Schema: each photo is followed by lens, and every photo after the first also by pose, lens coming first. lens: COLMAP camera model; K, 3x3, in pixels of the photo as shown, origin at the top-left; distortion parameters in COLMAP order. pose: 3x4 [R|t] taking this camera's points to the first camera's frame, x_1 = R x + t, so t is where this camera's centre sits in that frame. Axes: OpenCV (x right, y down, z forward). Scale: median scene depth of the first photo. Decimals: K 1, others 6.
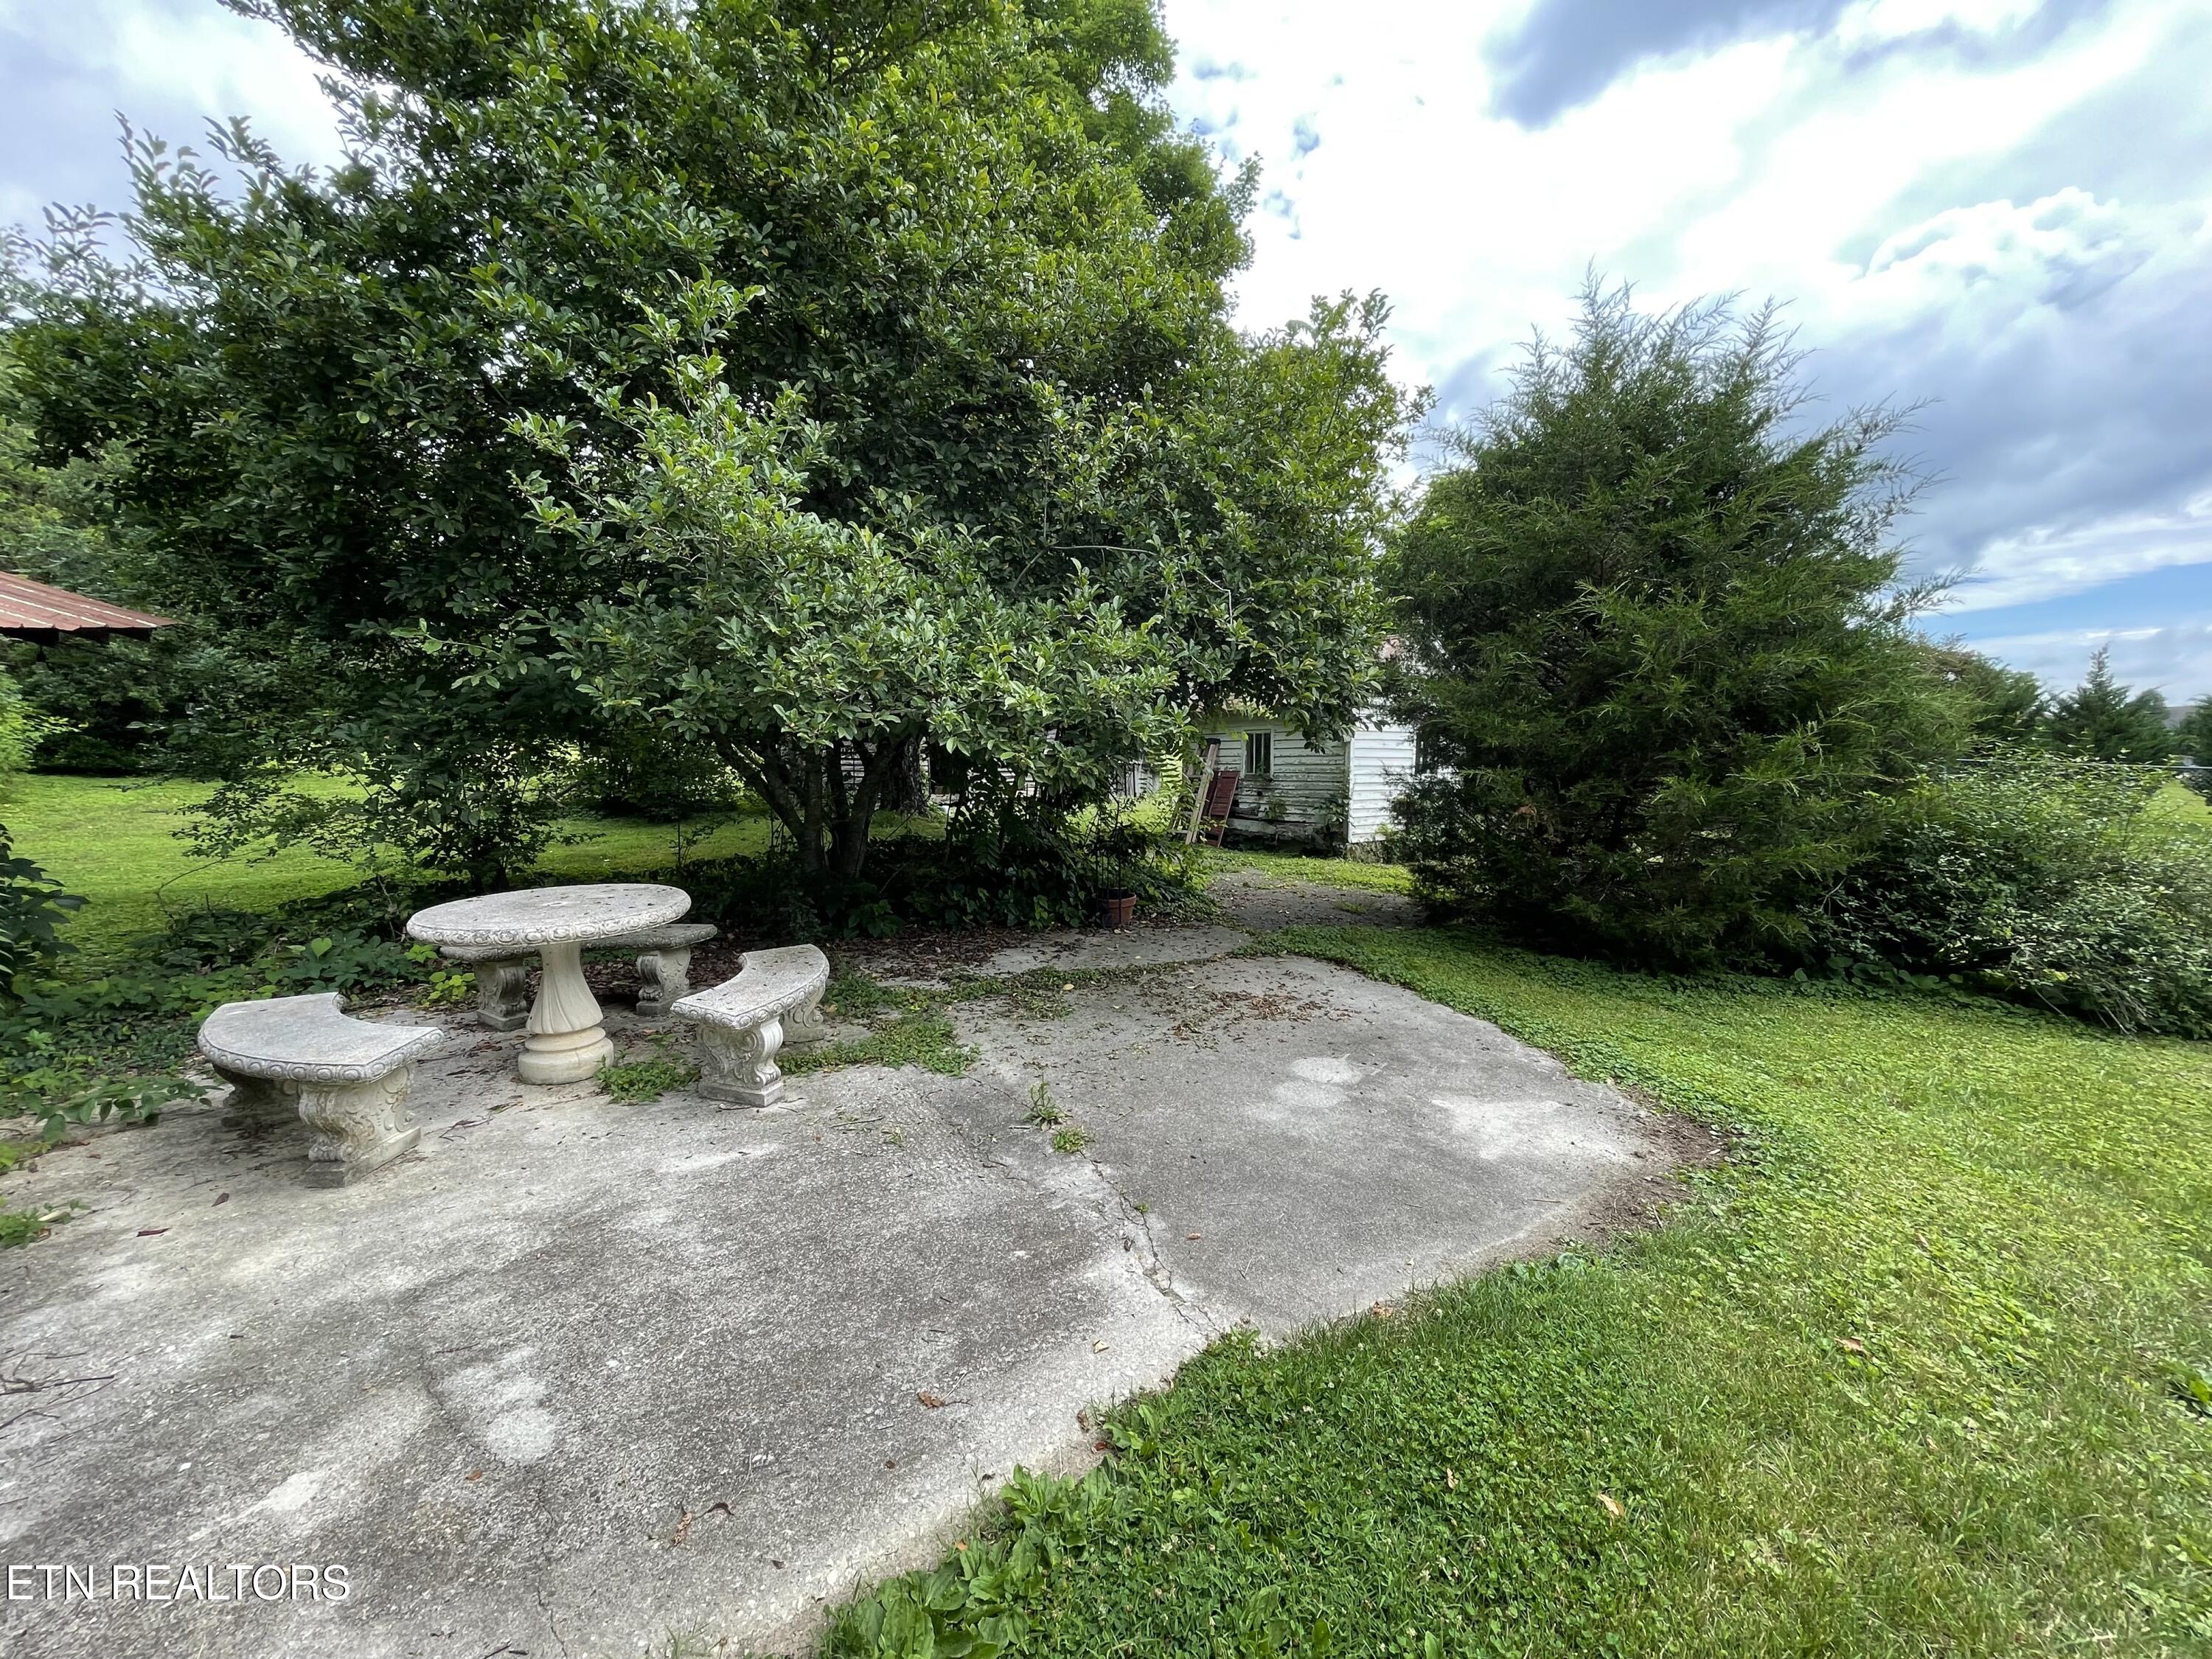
lens RADIAL K [[898.7, 0, 1109.2], [0, 898.7, 830.8], [0, 0, 1]] dist [-0.011675, -0.000131]
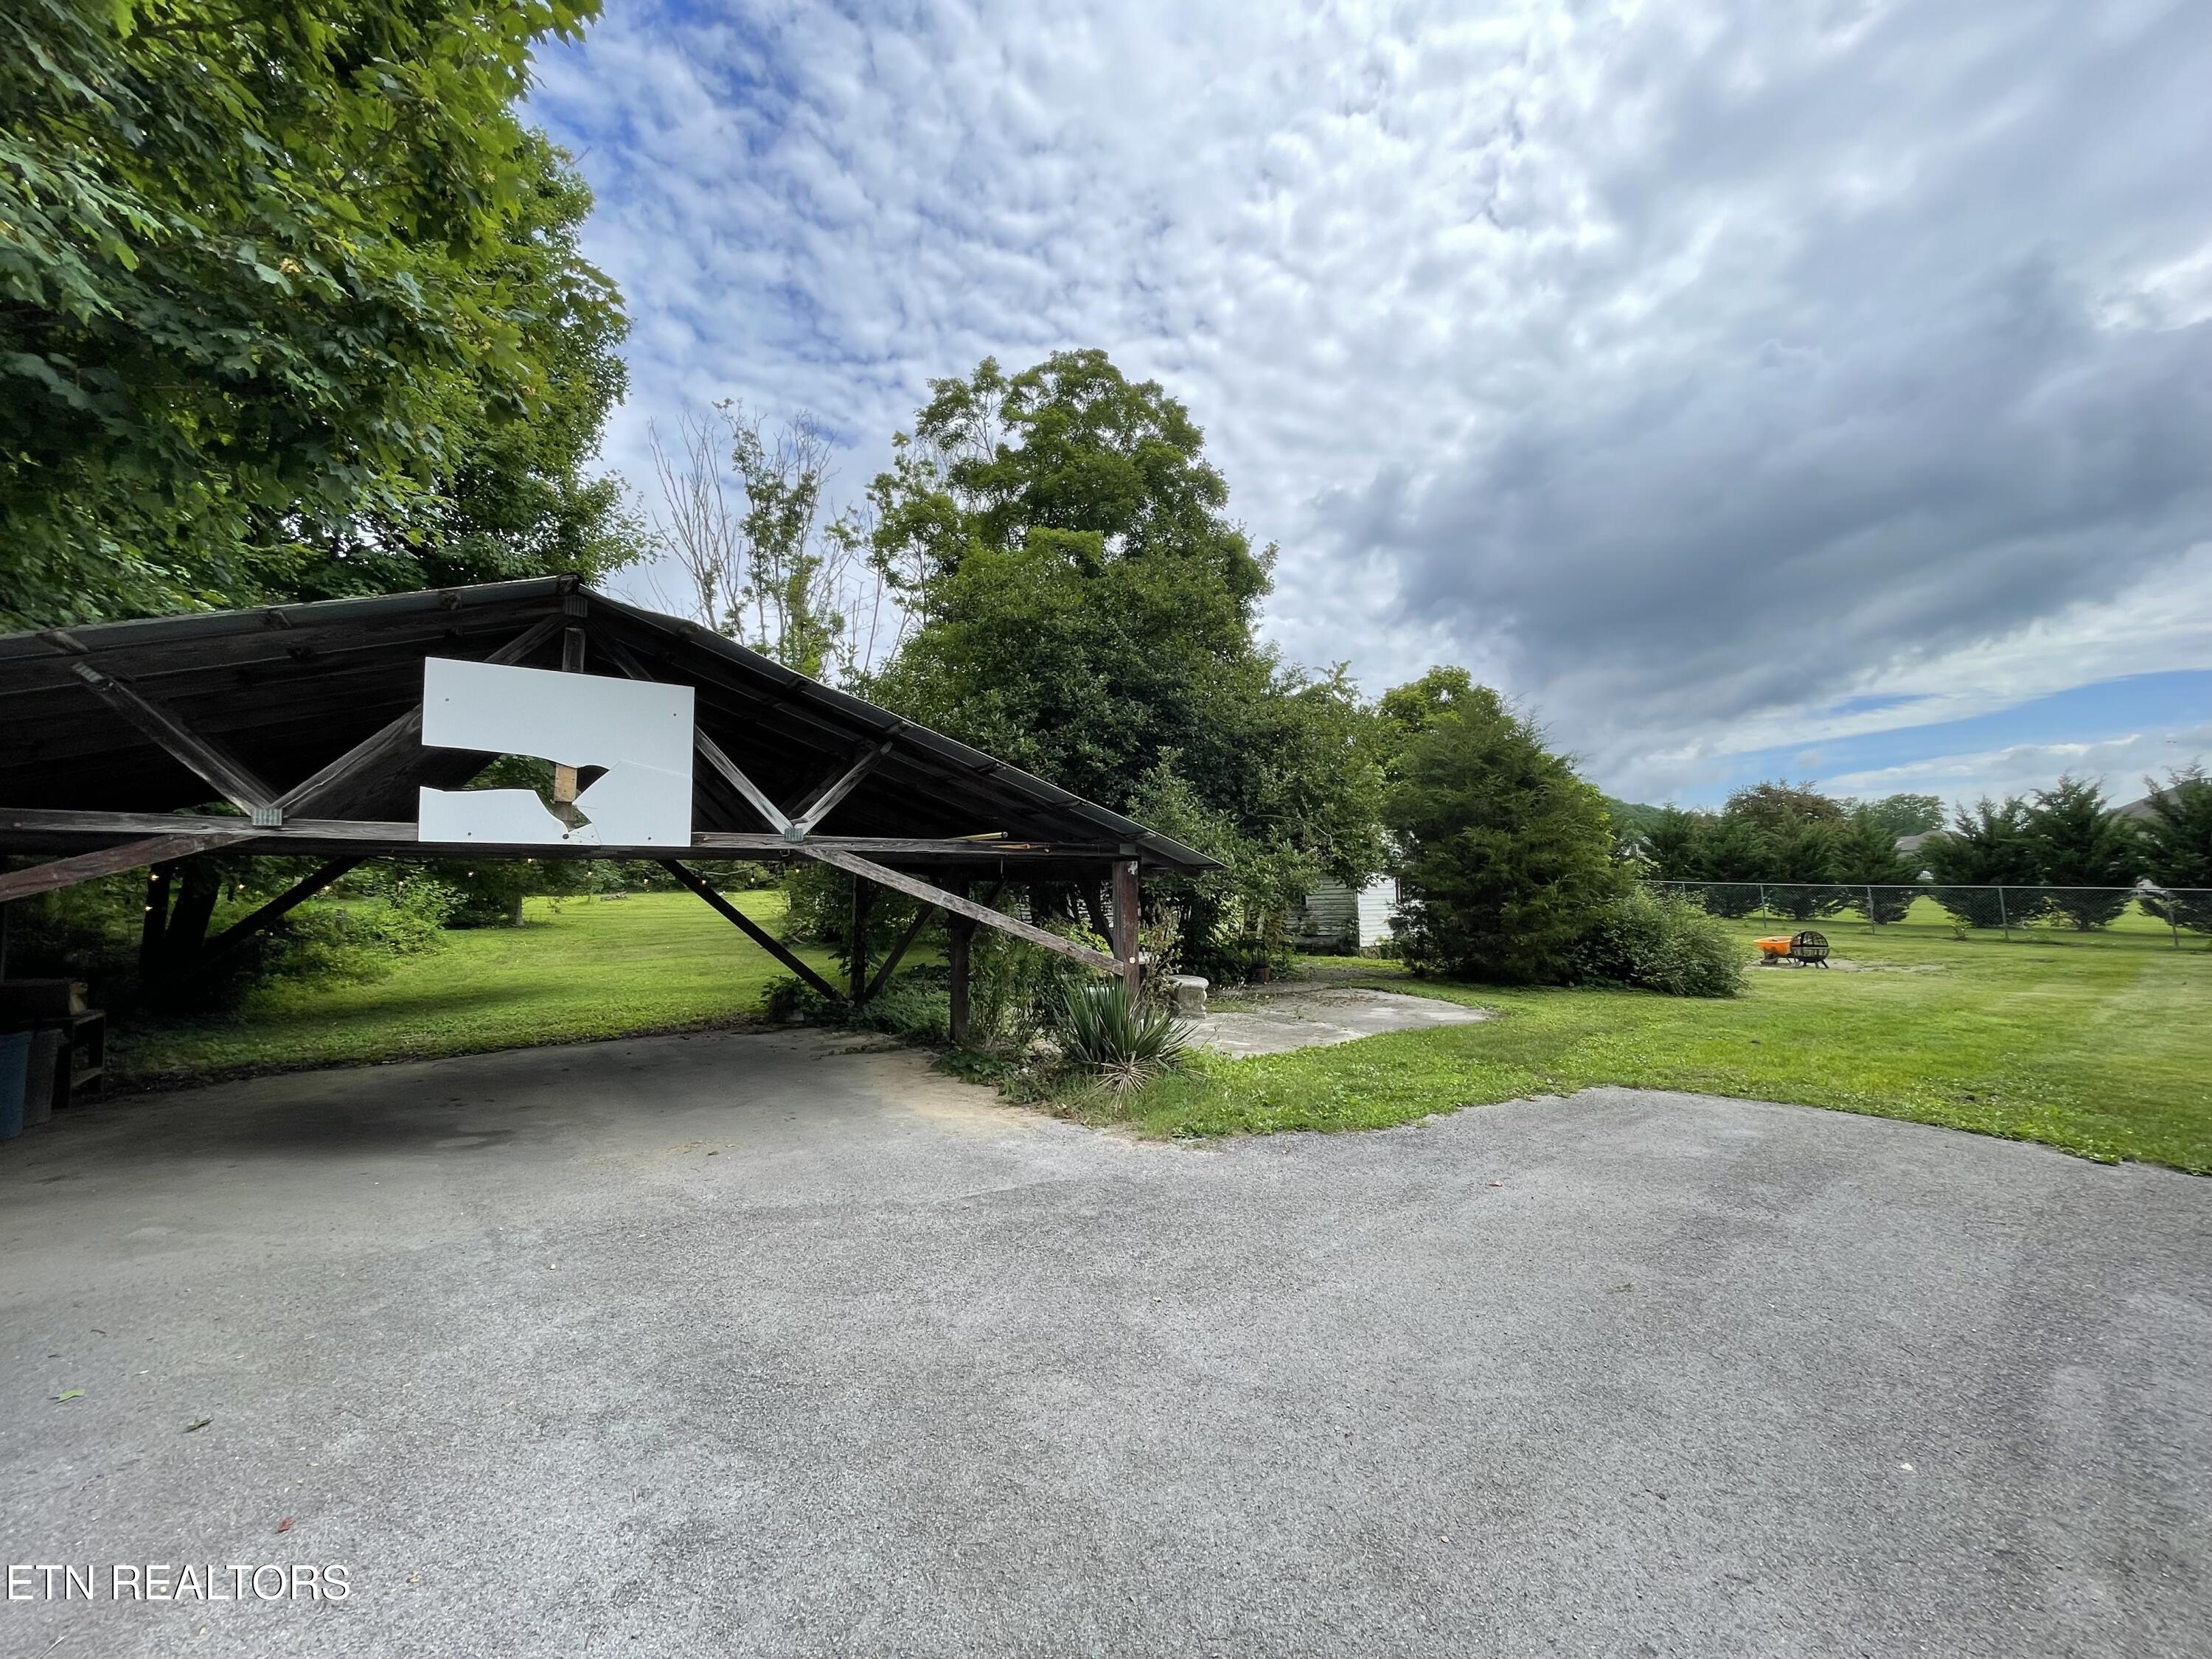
lens RADIAL K [[898.7, 0, 1098.5], [0, 898.7, 825.7], [0, 0, 1]] dist [-0.011675, -0.000131]
pose [[0.999368, -0.020070, 0.029351, -0.379770], [0.024415, 0.987443, -0.156081, 0.059262], [-0.025850, 0.156699, 0.987308, -0.962654]]
